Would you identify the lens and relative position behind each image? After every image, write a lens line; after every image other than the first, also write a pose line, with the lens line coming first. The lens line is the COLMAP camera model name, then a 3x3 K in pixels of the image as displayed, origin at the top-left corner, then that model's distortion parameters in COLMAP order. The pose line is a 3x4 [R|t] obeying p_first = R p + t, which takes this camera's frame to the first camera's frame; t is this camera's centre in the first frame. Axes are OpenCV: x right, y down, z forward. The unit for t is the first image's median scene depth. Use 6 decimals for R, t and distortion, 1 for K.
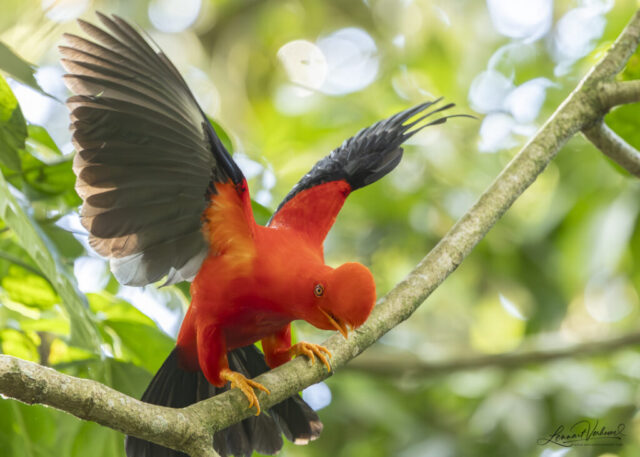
lens RADIAL K [[3894.7, 0, 320.0], [0, 3894.7, 228.5], [0, 0, 1]] dist [-0.670087, 19.692581]
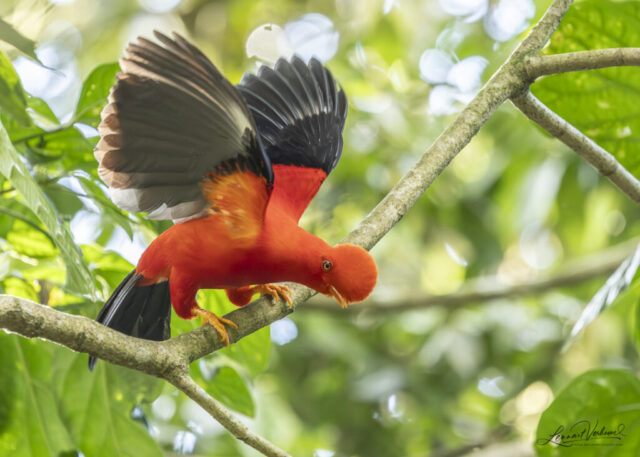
lens RADIAL K [[3894.7, 0, 320.0], [0, 3894.7, 228.5], [0, 0, 1]] dist [-0.670087, 19.692581]
pose [[0.999993, -0.002830, -0.002344, 0.013778], [0.002846, 0.999973, 0.006827, 0.005273], [0.002325, -0.006833, 0.999974, -0.146905]]
